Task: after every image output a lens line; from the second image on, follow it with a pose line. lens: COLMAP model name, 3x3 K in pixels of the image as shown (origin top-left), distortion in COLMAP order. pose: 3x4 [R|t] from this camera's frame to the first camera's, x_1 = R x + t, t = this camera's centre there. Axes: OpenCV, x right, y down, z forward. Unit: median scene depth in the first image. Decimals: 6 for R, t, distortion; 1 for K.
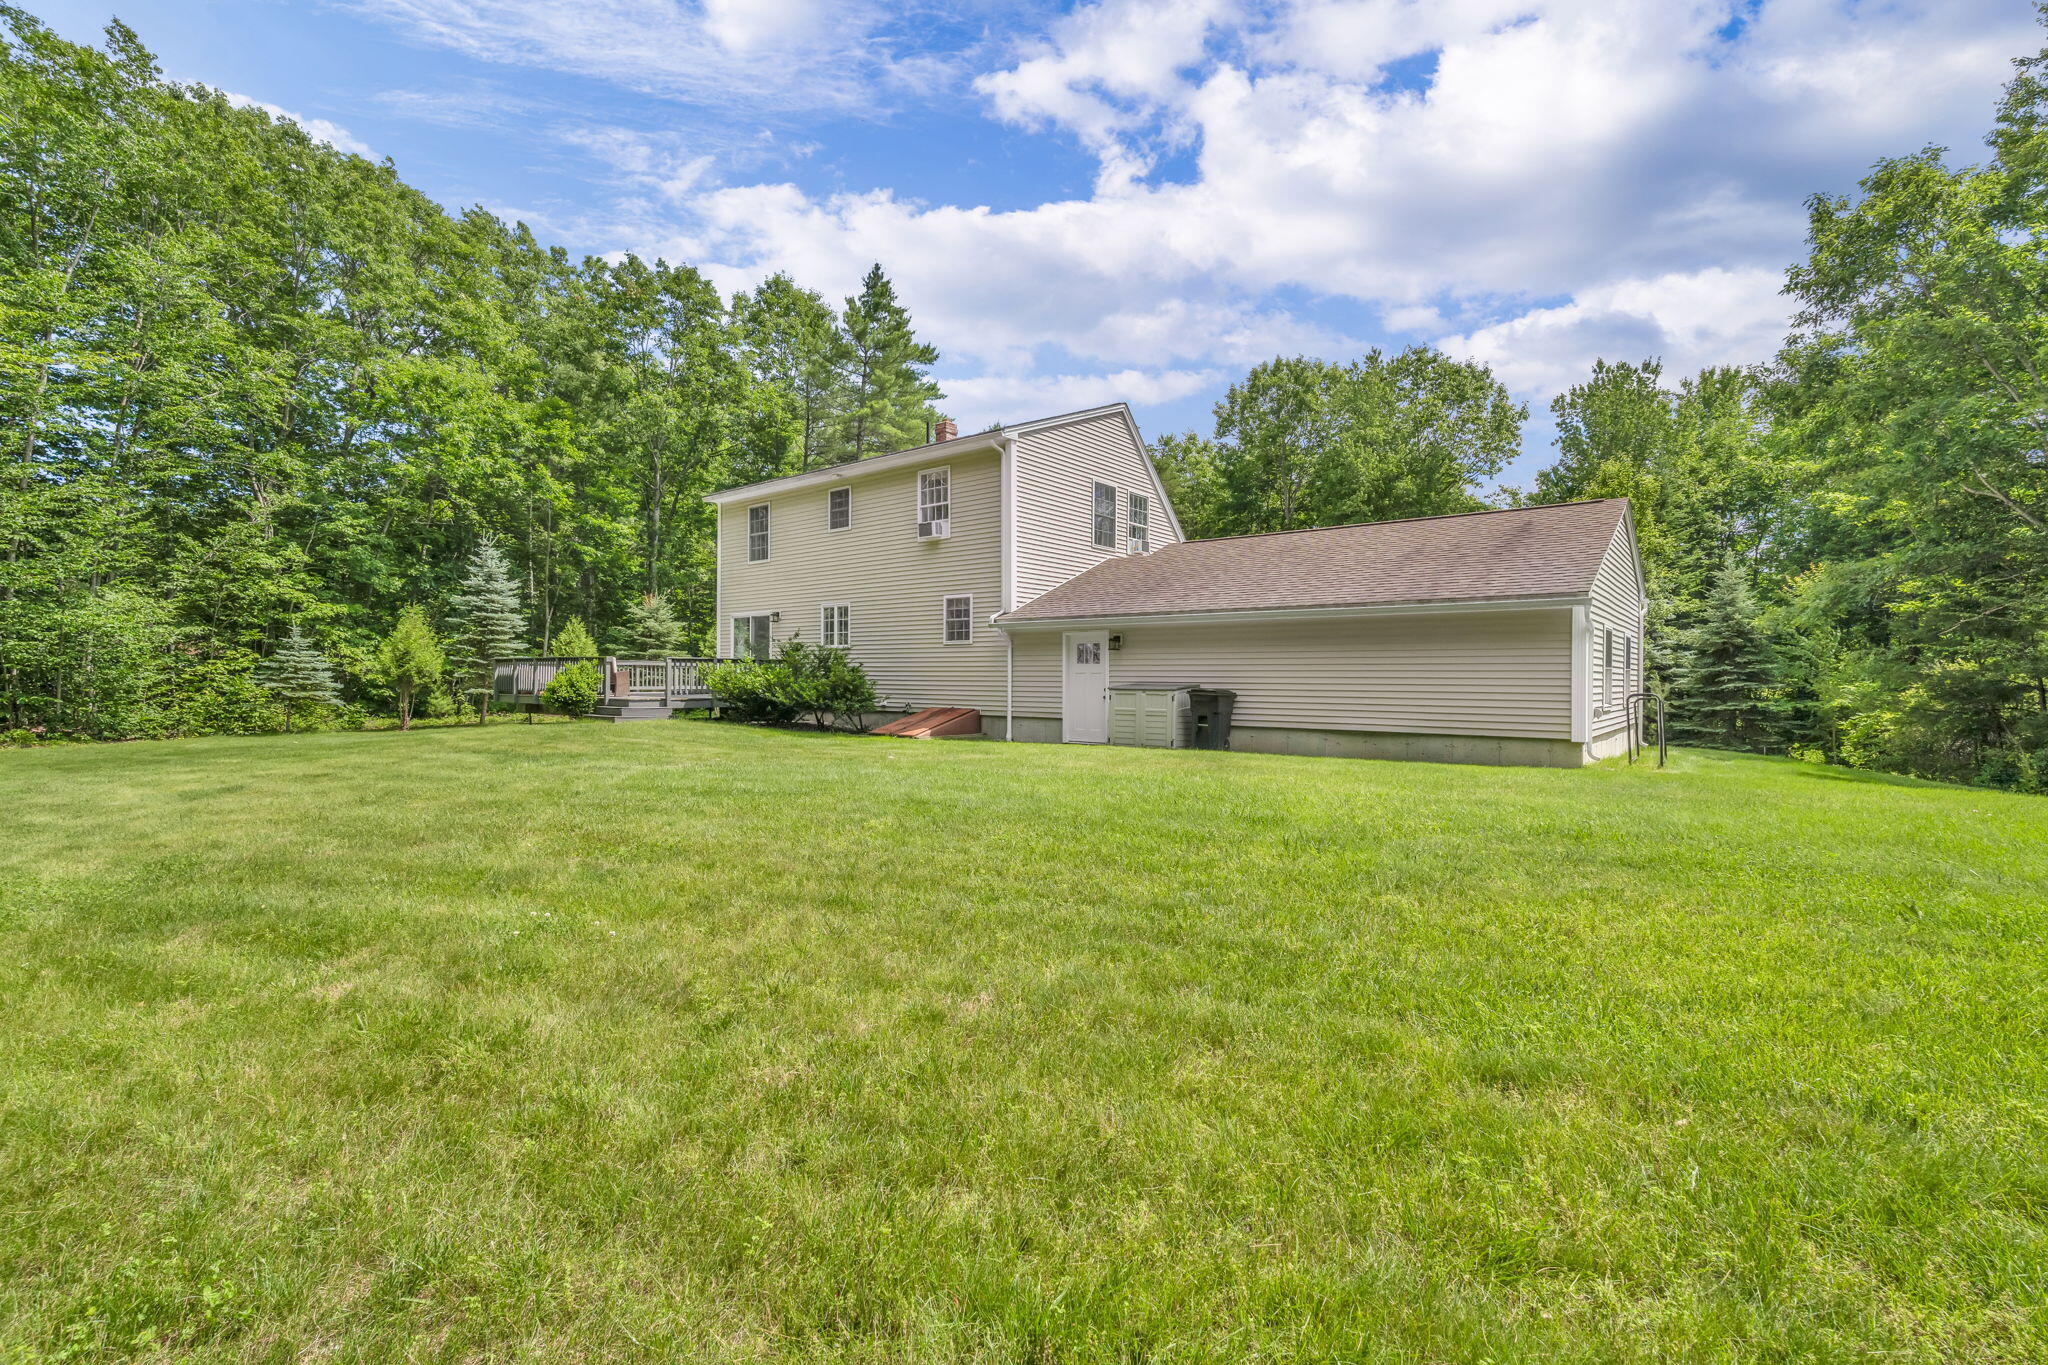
lens RADIAL K [[909.4, 0, 1019.6], [0, 909.4, 671.6], [0, 0, 1]] dist [-0.000041, 0.000379]
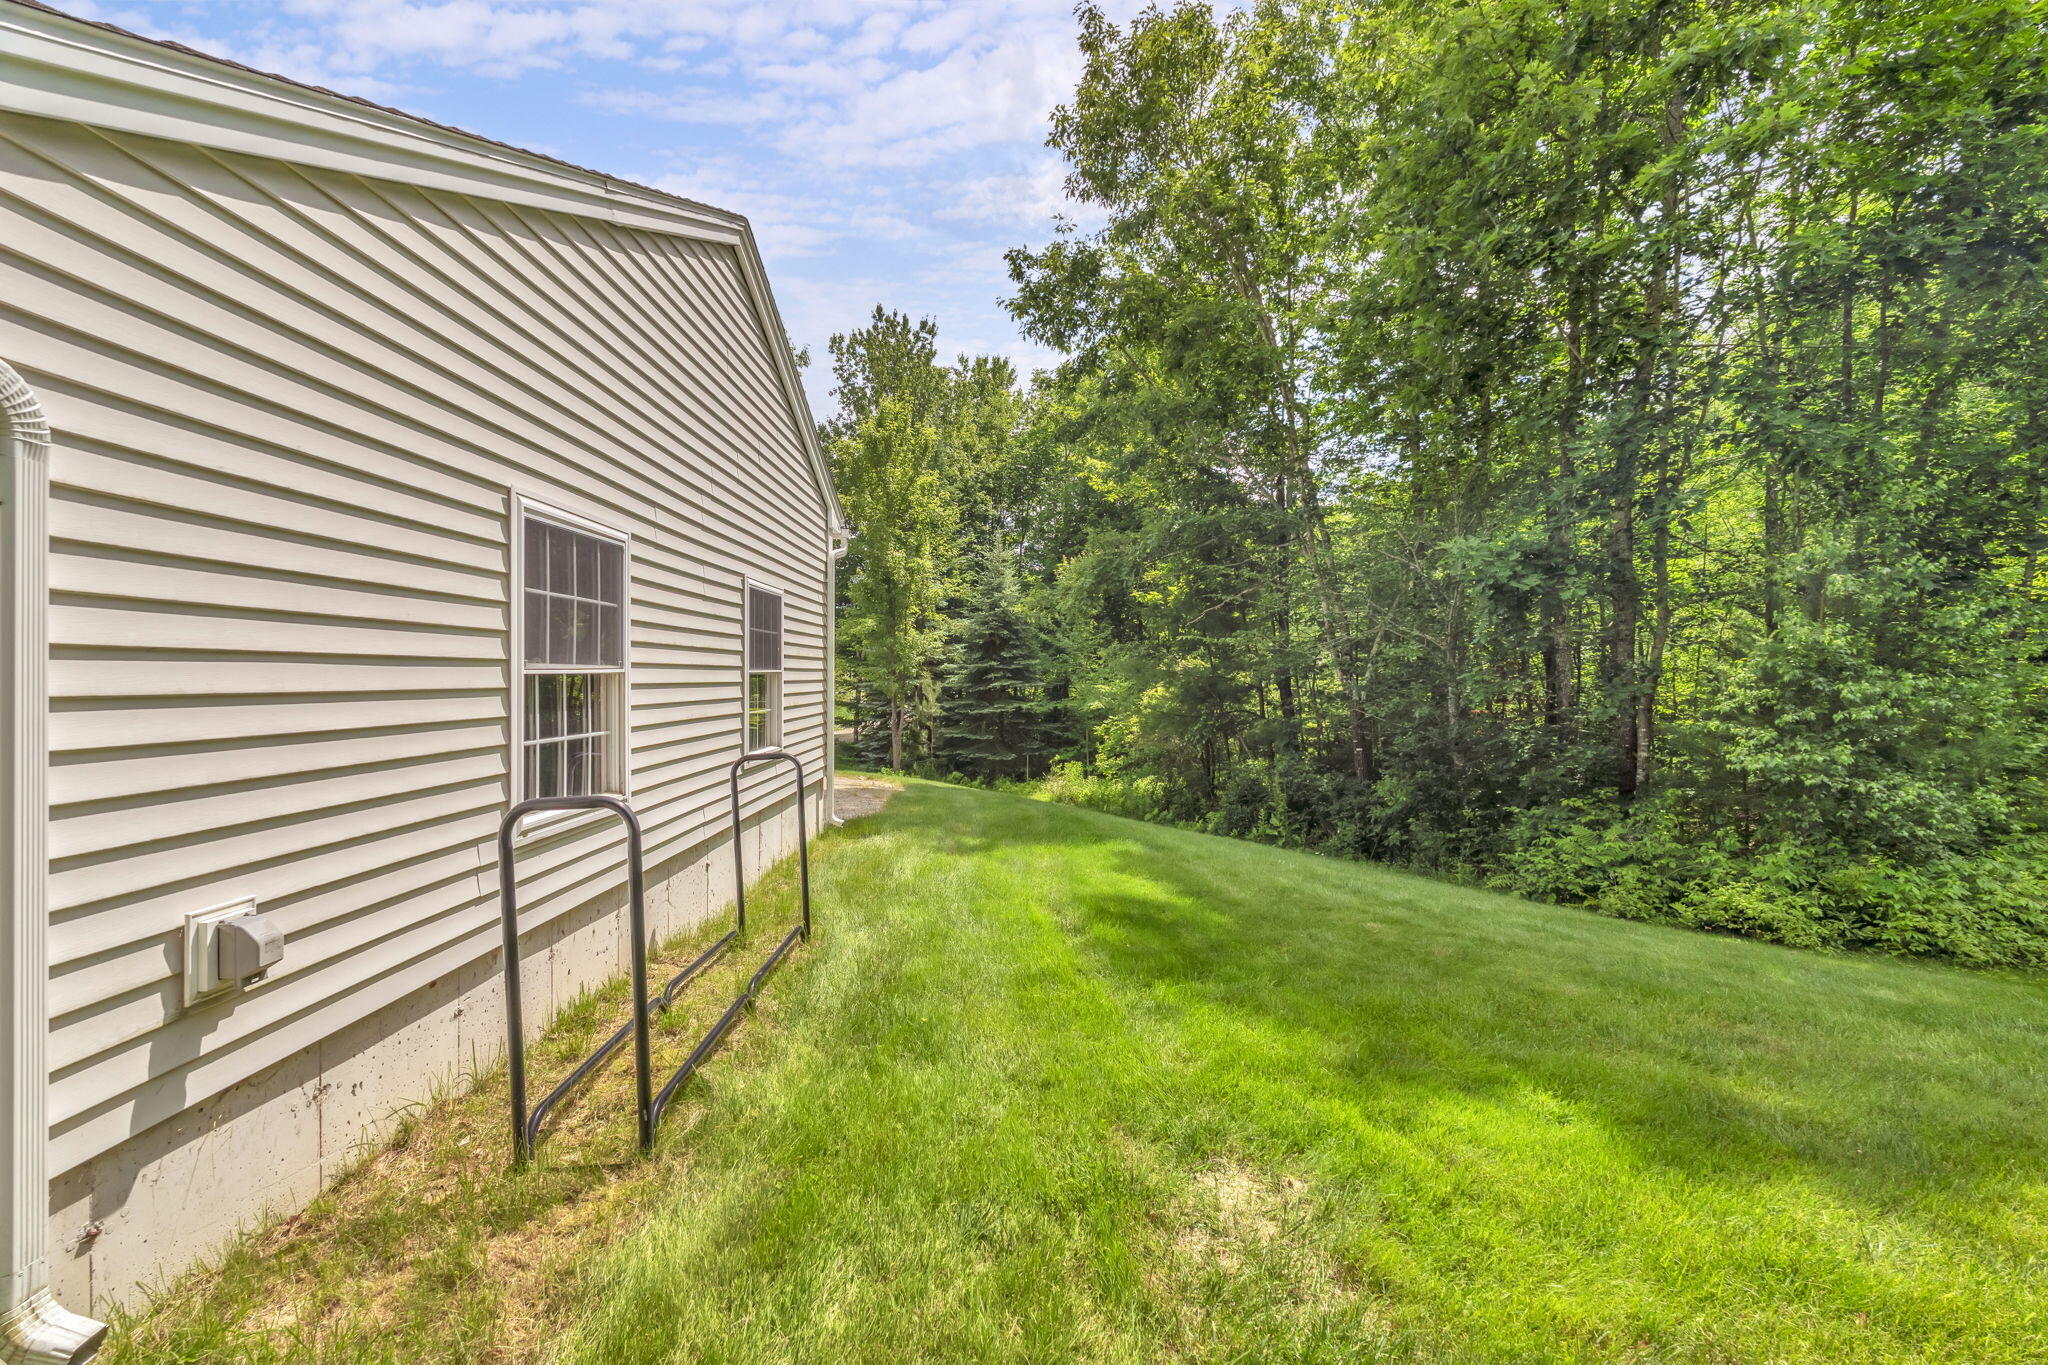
lens RADIAL K [[1169.2, 0, 1015.9], [0, 1169.2, 679.7], [0, 0, 1]] dist [0.003656, -0.000428]
pose [[0.779046, -0.004154, 0.626953, 0.095525], [-0.003809, 0.999928, 0.011359, -0.001596], [-0.626955, -0.011238, 0.778974, 0.119518]]
